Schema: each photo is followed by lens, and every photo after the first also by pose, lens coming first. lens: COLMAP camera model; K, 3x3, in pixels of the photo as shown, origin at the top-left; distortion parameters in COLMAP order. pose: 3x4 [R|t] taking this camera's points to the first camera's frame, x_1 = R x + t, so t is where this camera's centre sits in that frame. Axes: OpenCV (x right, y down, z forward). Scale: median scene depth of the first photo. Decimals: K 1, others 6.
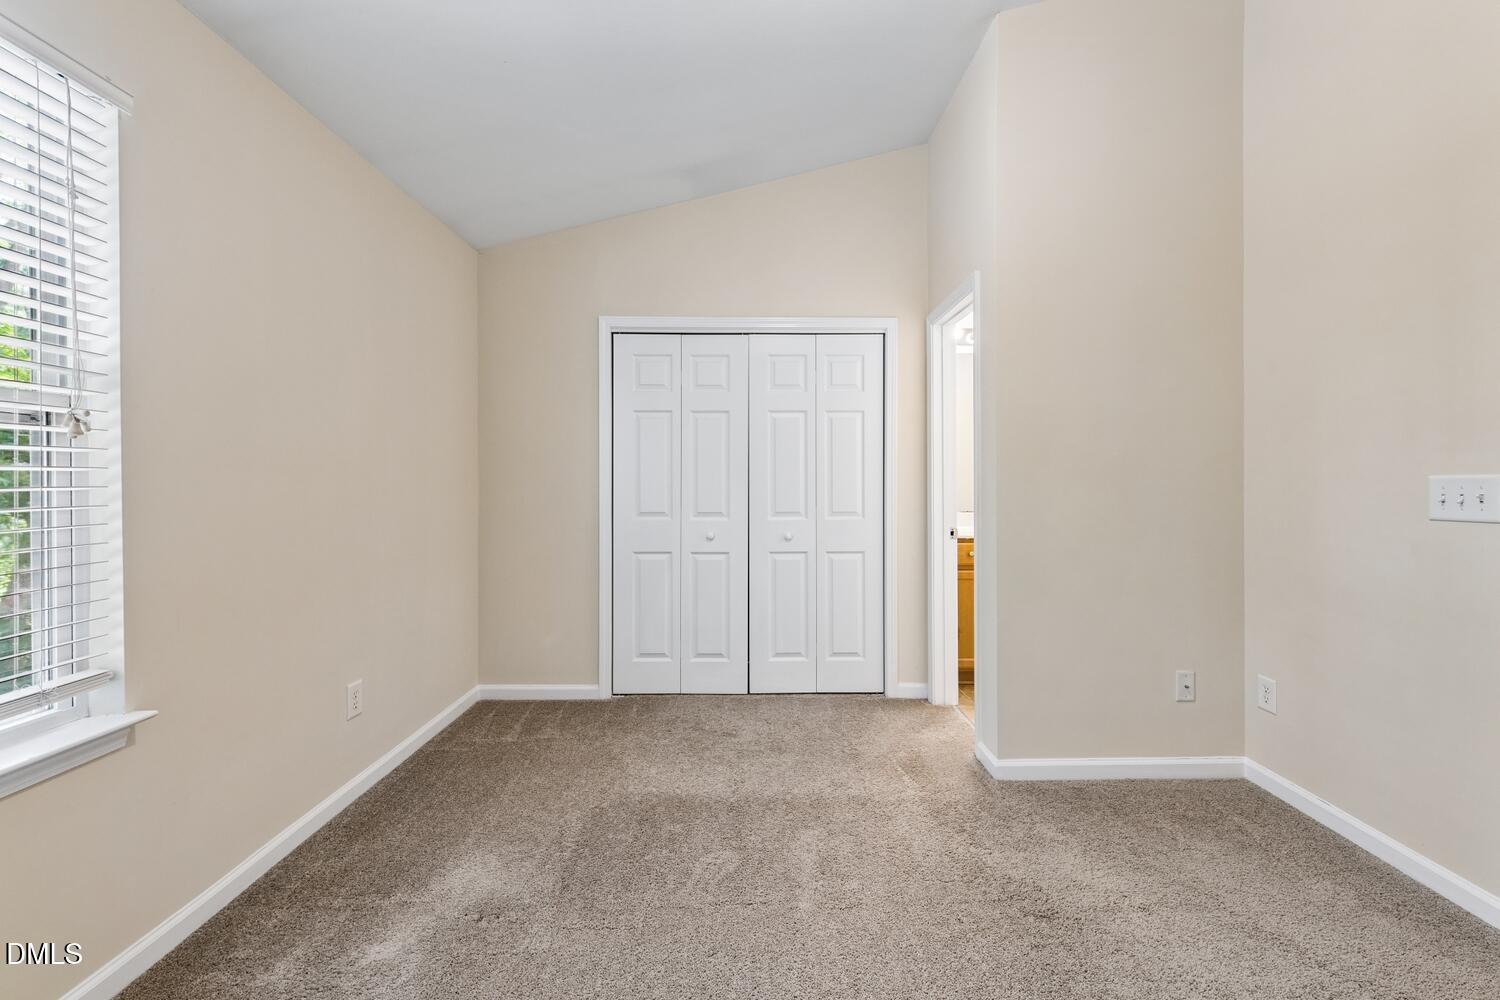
lens RADIAL K [[626.7, 0, 753.7], [0, 626.7, 489.7], [0, 0, 1]] dist [0.001900, 0.000251]
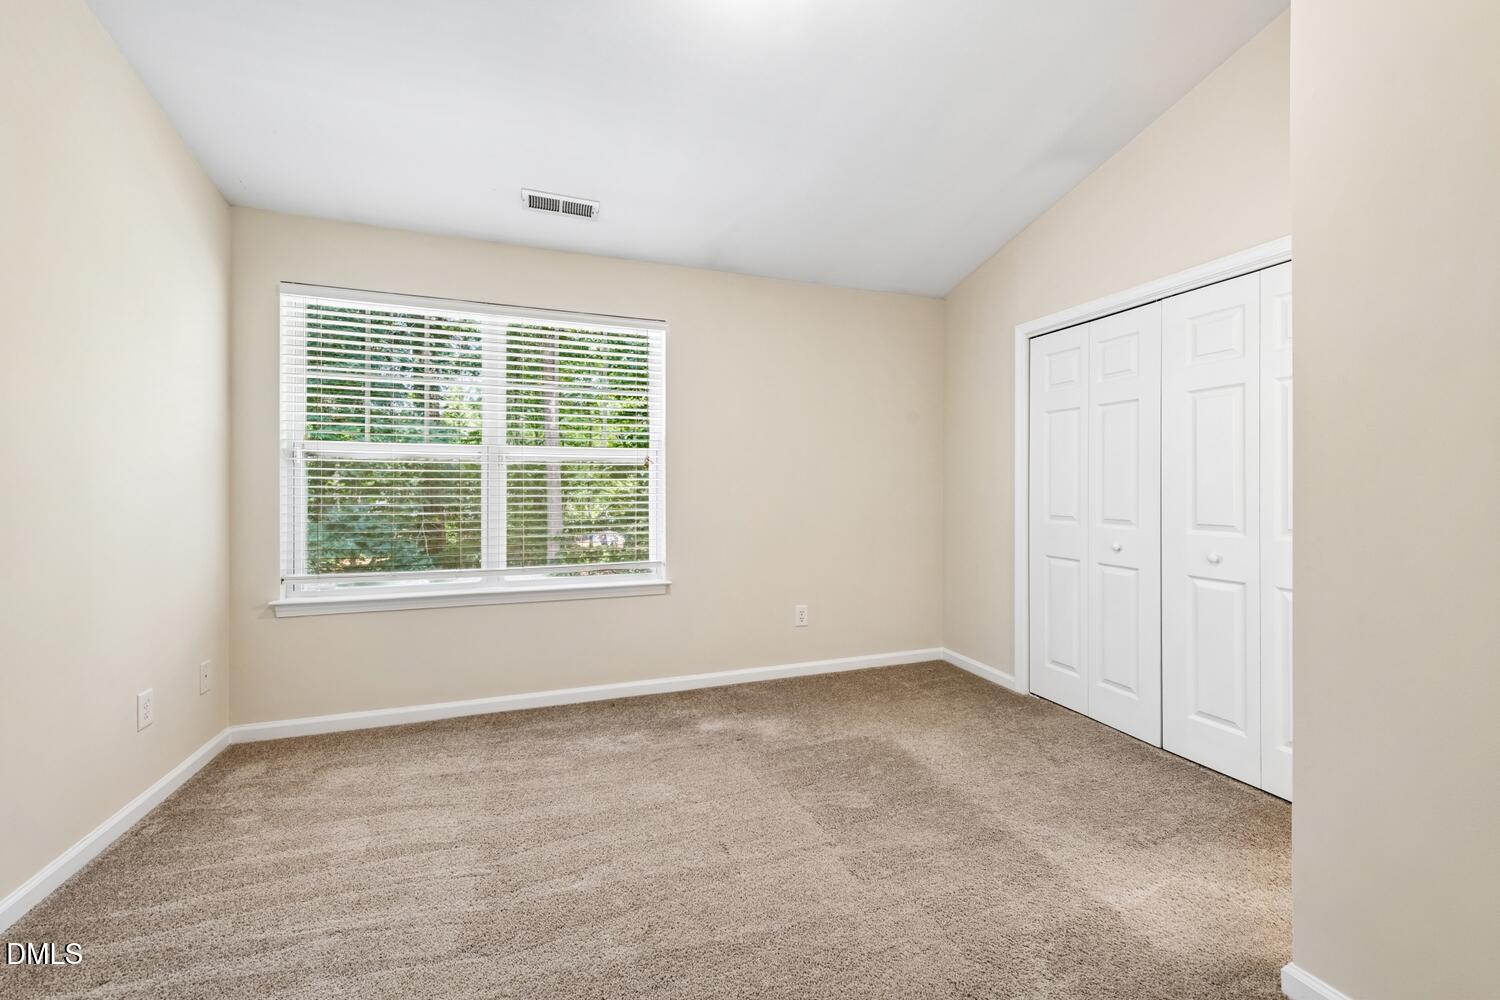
lens RADIAL K [[584.1, 0, 750.0], [0, 584.1, 500.0], [0, 0, 1]] dist [-0.000556, -0.000038]
pose [[0.324510, 0.023224, -0.945597, 0.532272], [-0.022371, 0.999607, 0.016873, 0.007402], [0.945618, 0.015678, 0.324902, 0.261216]]
